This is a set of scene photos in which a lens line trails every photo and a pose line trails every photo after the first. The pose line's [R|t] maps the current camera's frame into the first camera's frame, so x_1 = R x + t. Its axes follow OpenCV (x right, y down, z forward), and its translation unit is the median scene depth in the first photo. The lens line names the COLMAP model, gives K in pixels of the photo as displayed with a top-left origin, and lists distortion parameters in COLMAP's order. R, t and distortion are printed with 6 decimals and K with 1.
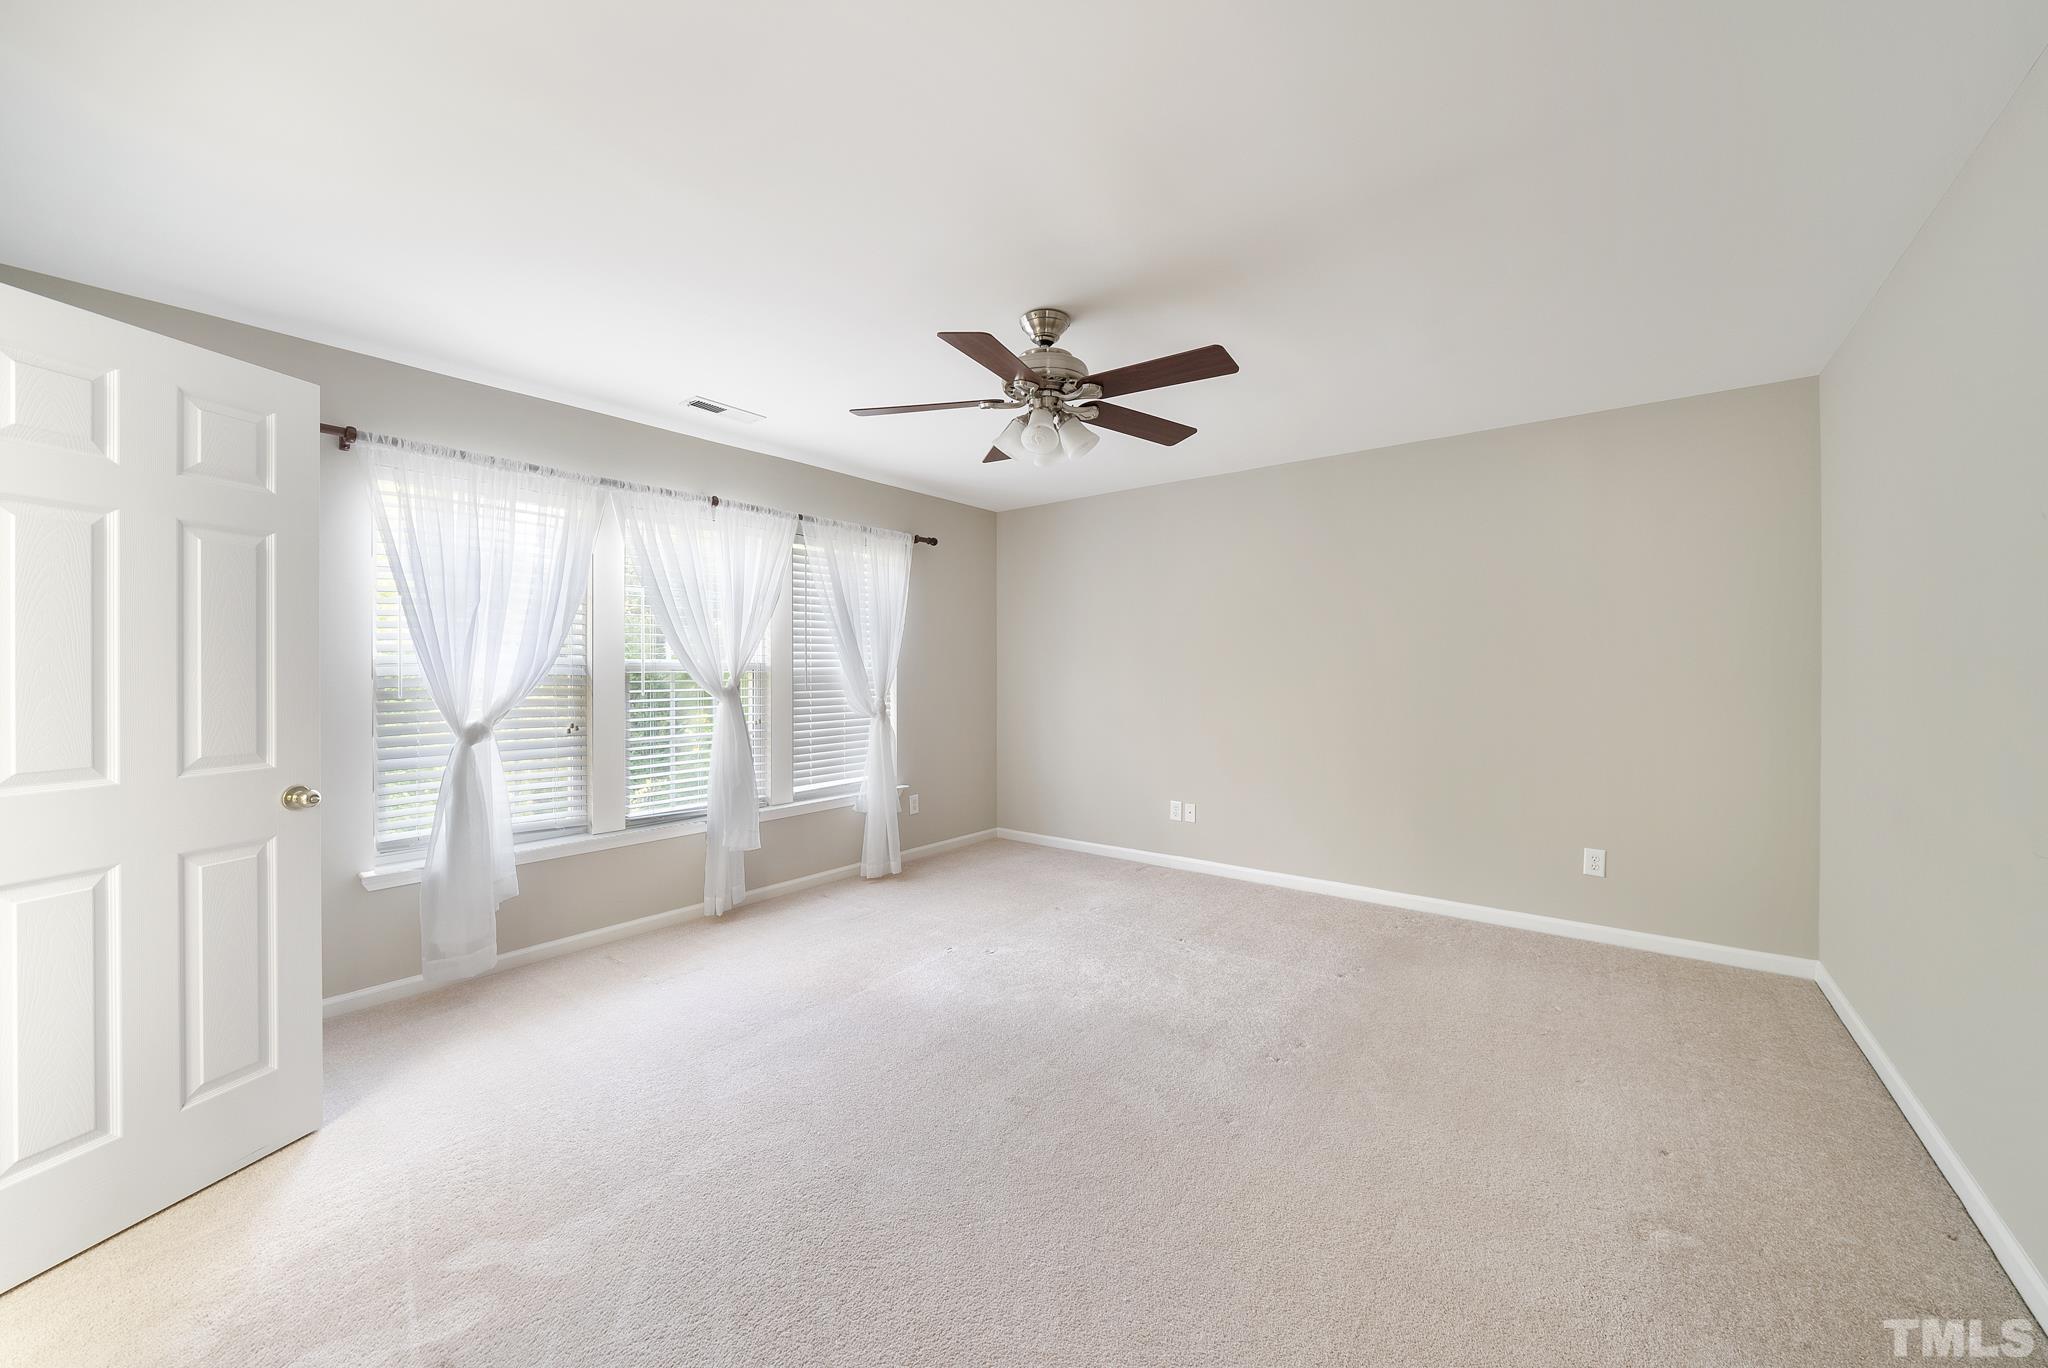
lens RADIAL K [[758.5, 0, 1015.4], [0, 758.5, 677.1], [0, 0, 1]] dist [-0.003548, -0.000130]
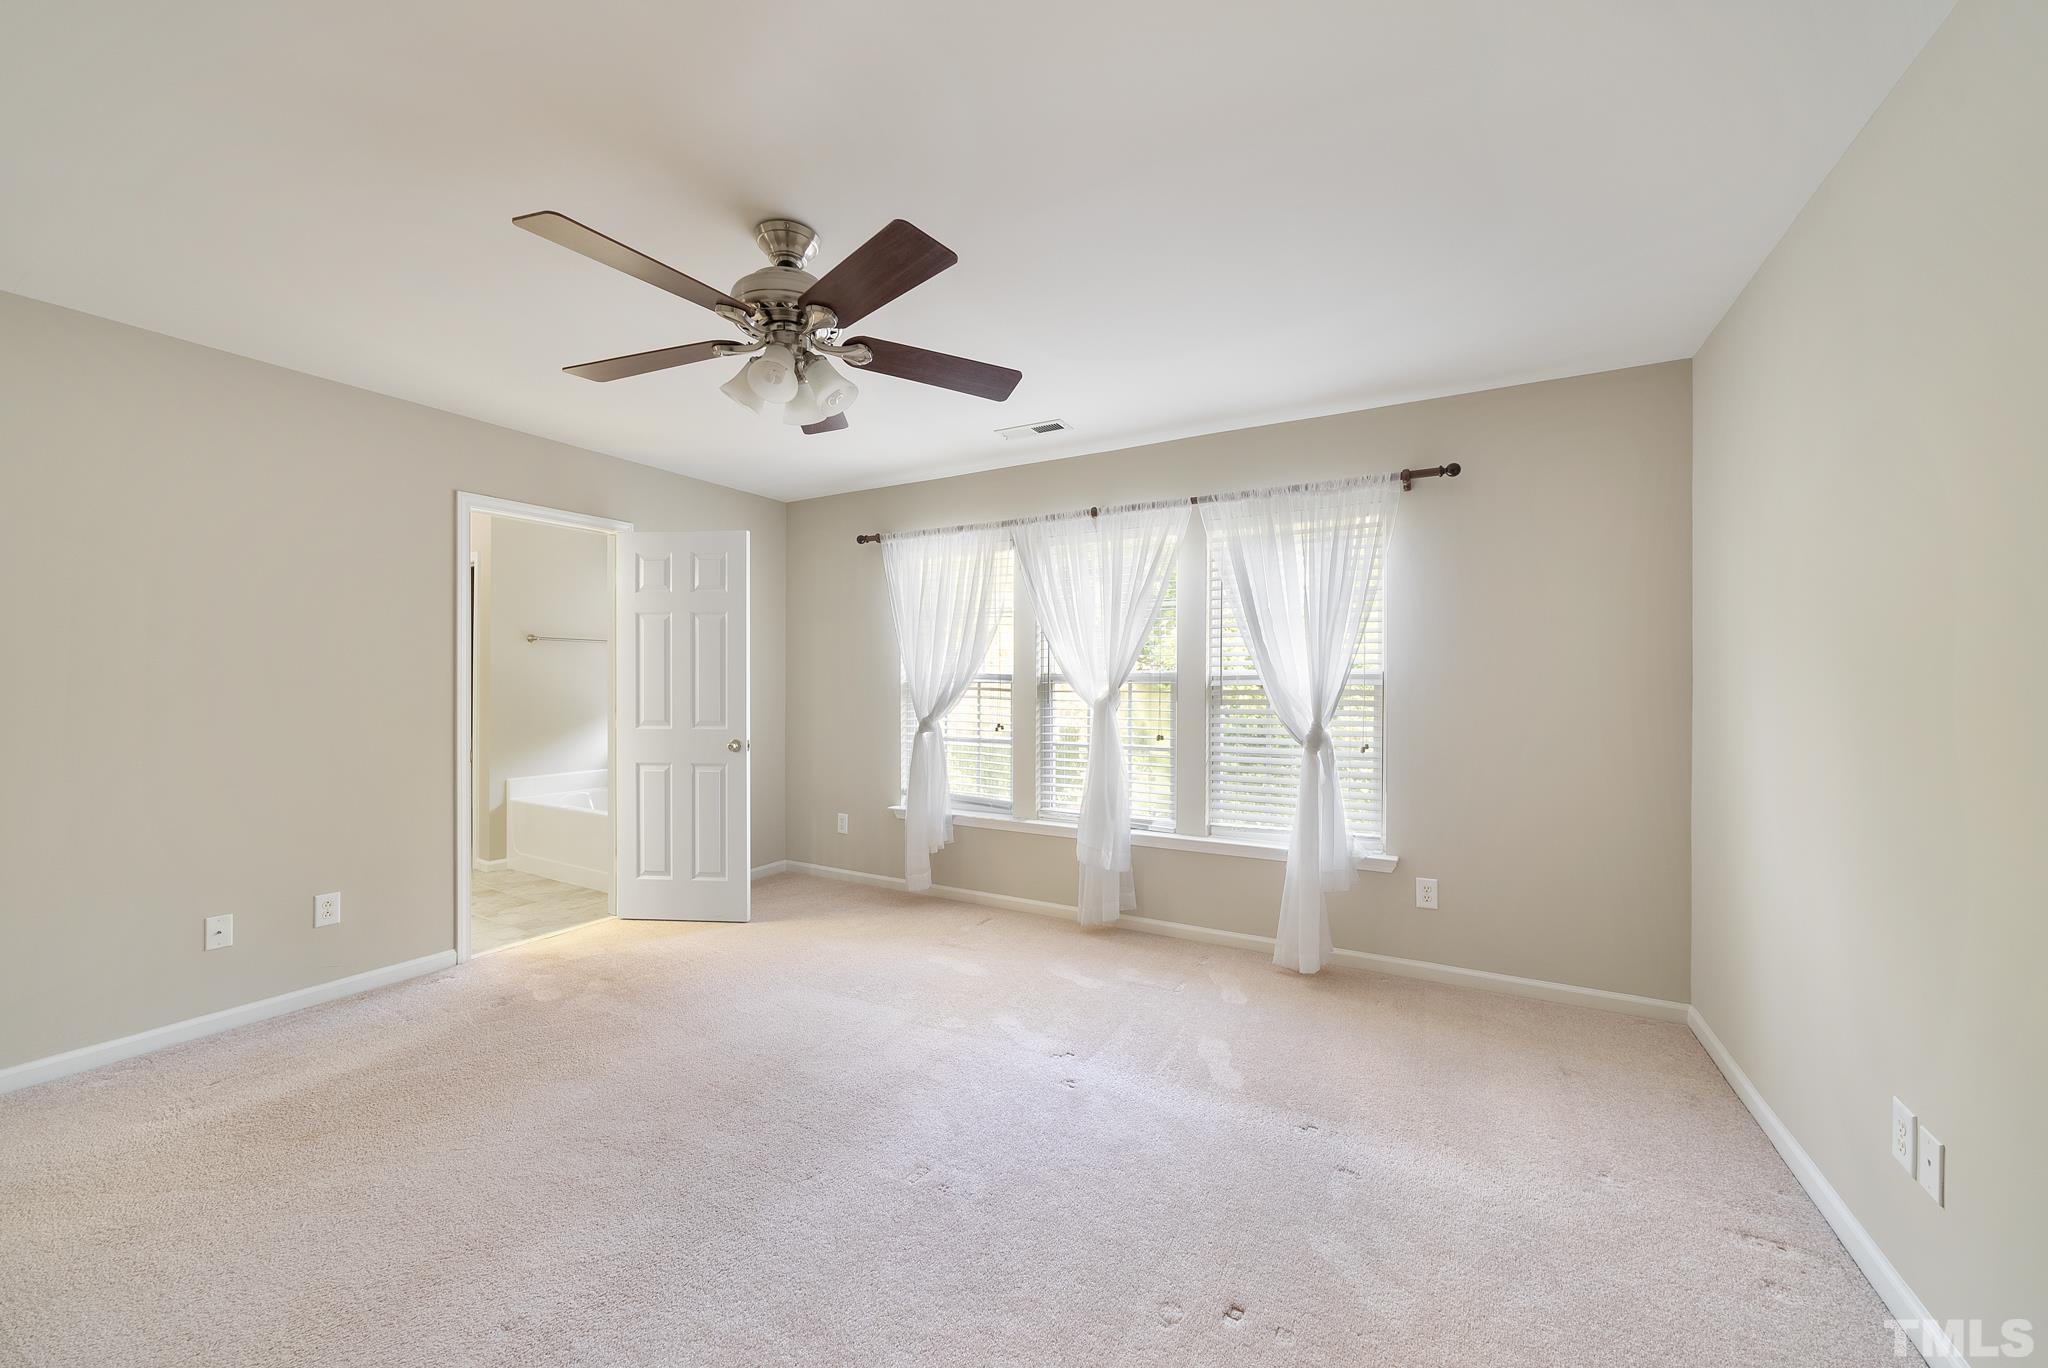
lens RADIAL K [[758.5, 0, 1029.6], [0, 758.5, 682.6], [0, 0, 1]] dist [-0.003548, -0.000130]
pose [[0.161365, 0.005240, -0.986881, 0.575991], [-0.010627, 0.999937, 0.003572, -0.009436], [0.986838, 0.009912, 0.161410, 0.750276]]
